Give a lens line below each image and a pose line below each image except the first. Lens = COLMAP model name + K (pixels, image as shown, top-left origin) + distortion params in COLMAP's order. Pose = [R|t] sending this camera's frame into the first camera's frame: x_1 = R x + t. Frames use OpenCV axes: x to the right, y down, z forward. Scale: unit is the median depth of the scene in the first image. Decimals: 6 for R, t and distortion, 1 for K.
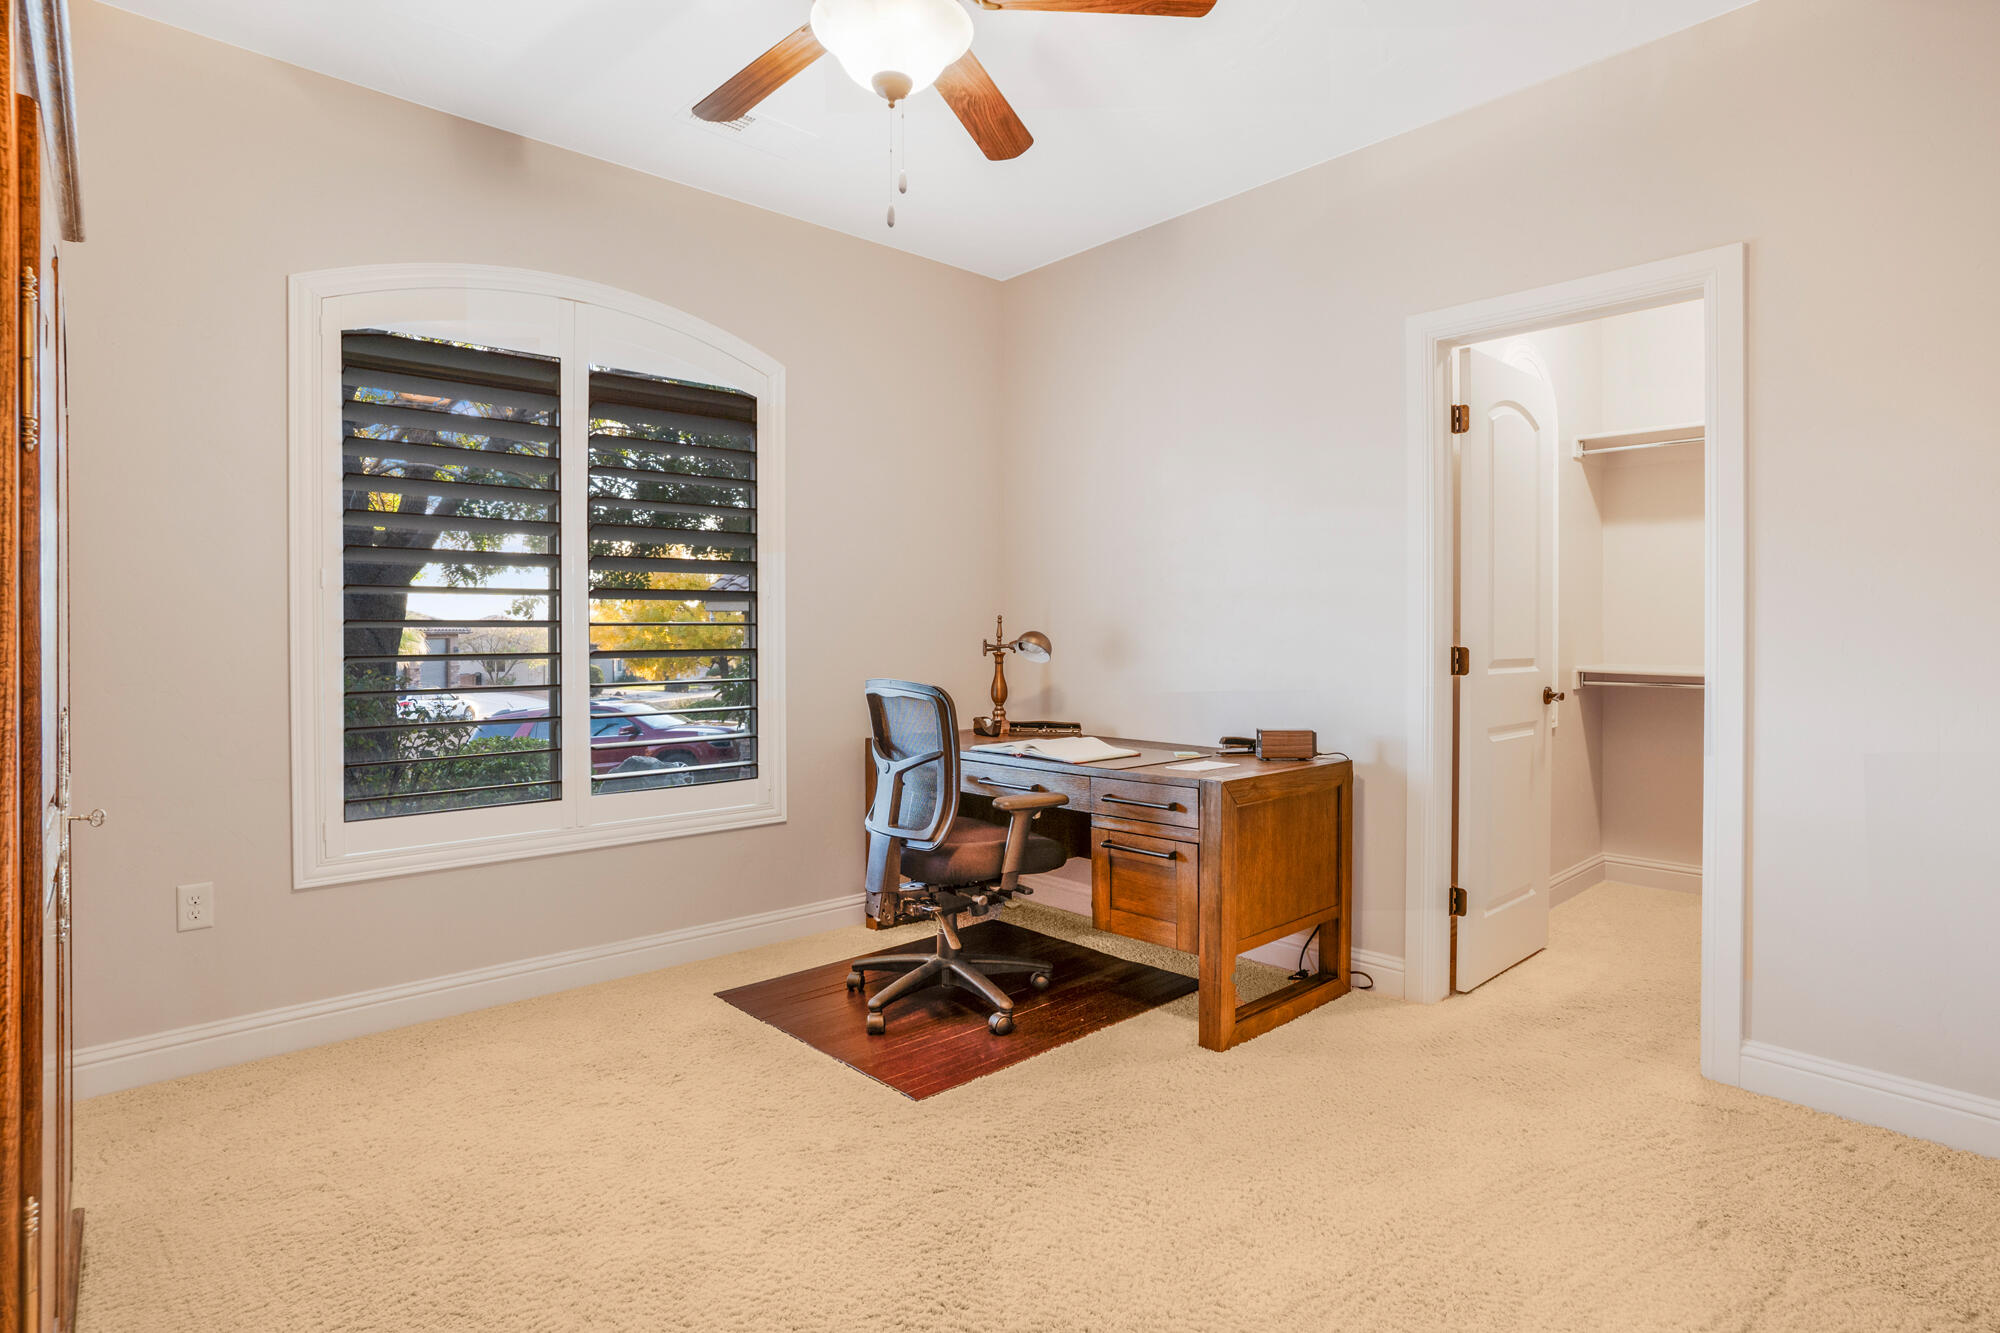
lens RADIAL K [[1019.0, 0, 999.9], [0, 1019.0, 655.2], [0, 0, 1]] dist [-0.005352, 0.001525]
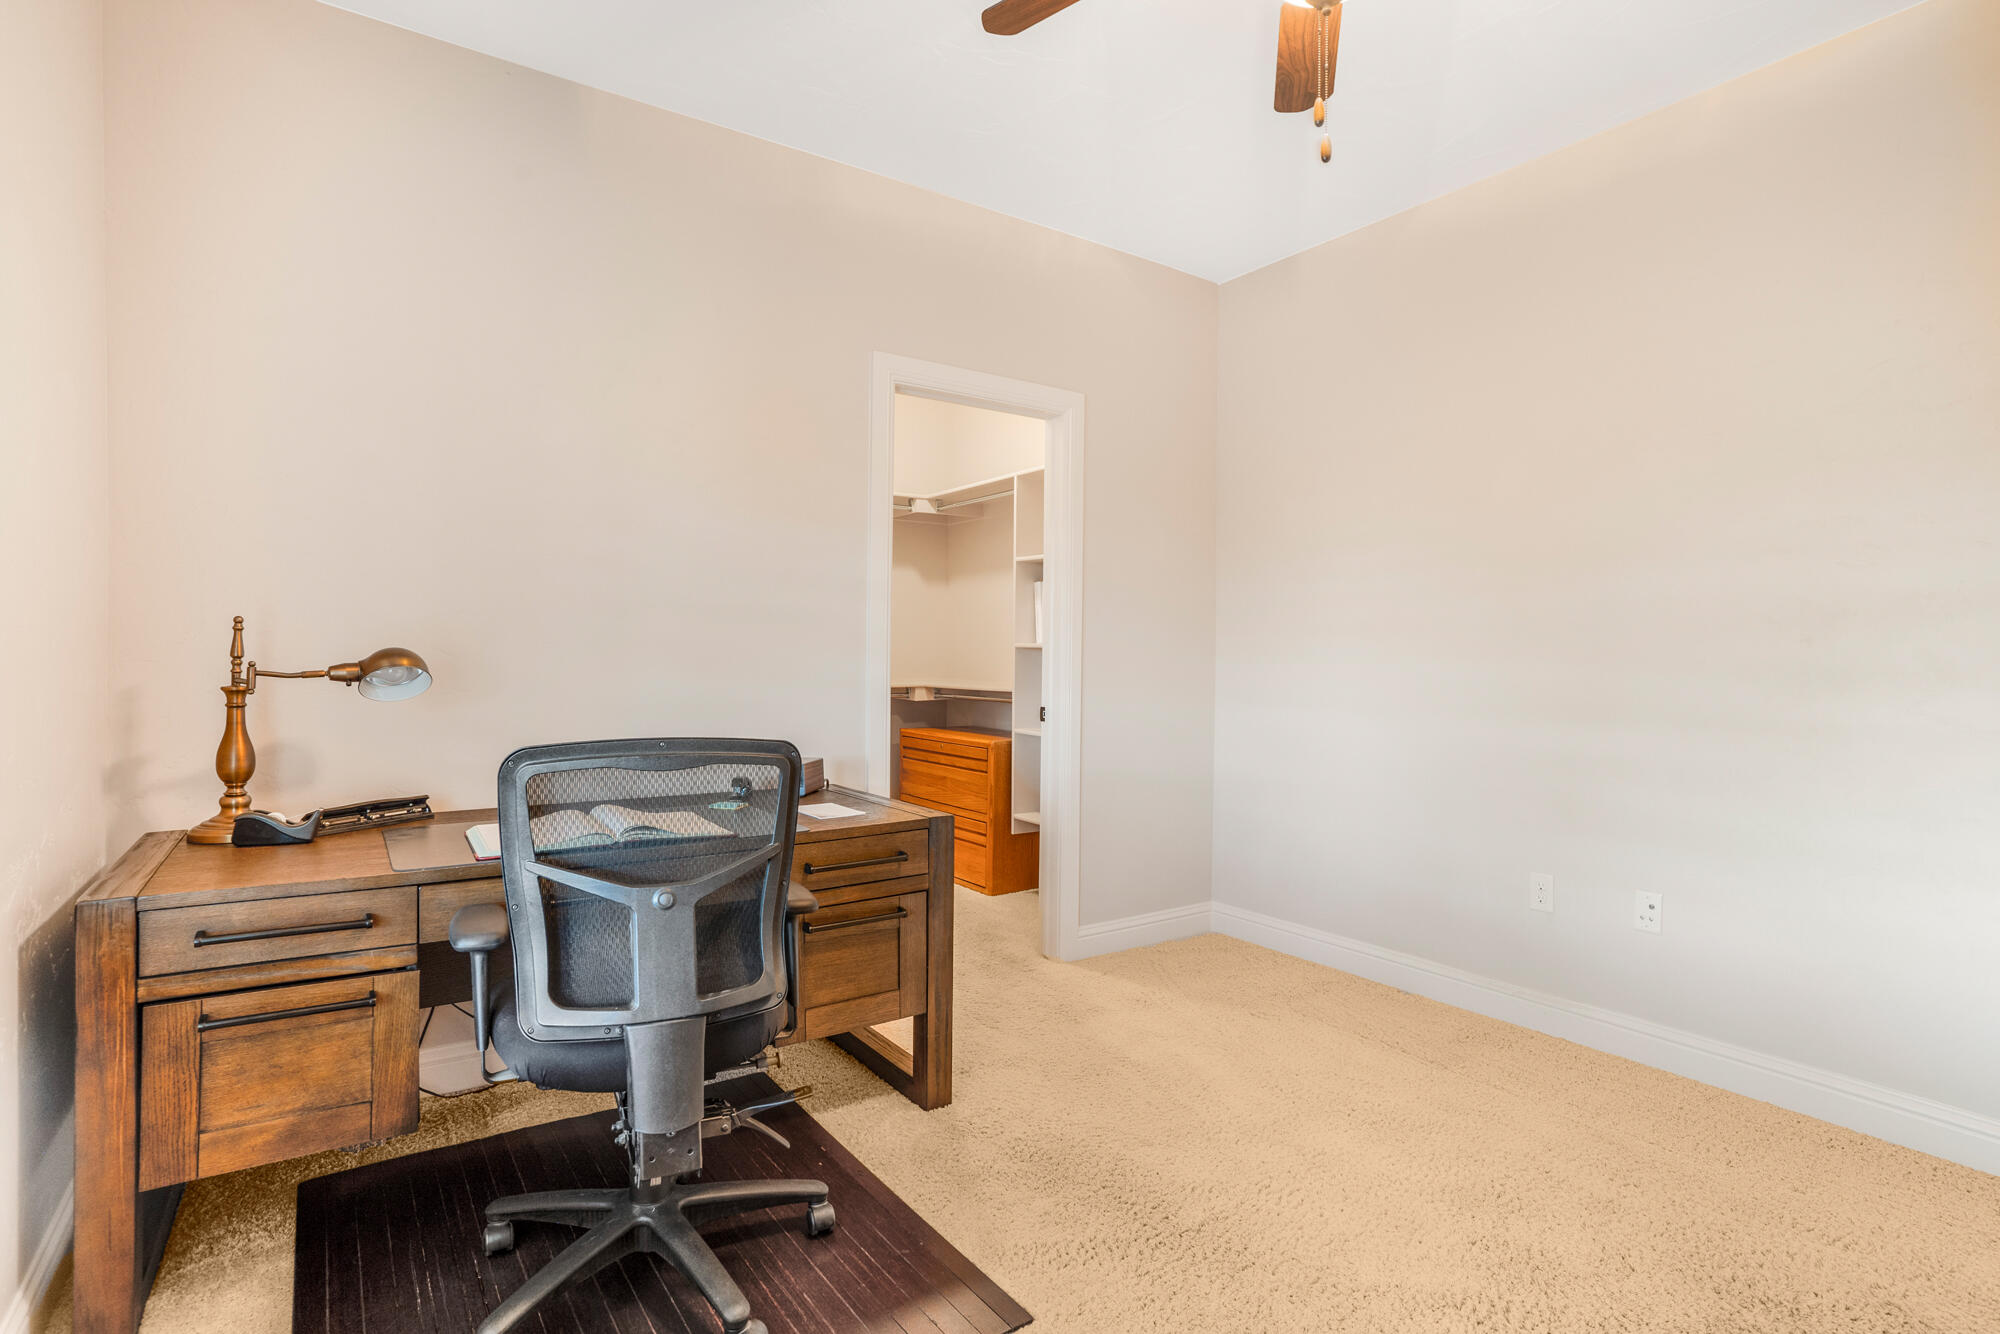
lens RADIAL K [[1019.0, 0, 1000.1], [0, 1019.0, 666.0], [0, 0, 1]] dist [-0.005352, 0.001525]
pose [[0.164124, 0.000239, 0.986440, -0.648323], [0.012054, 0.999925, -0.002248, -0.010763], [-0.986366, 0.012259, 0.164109, 0.740044]]
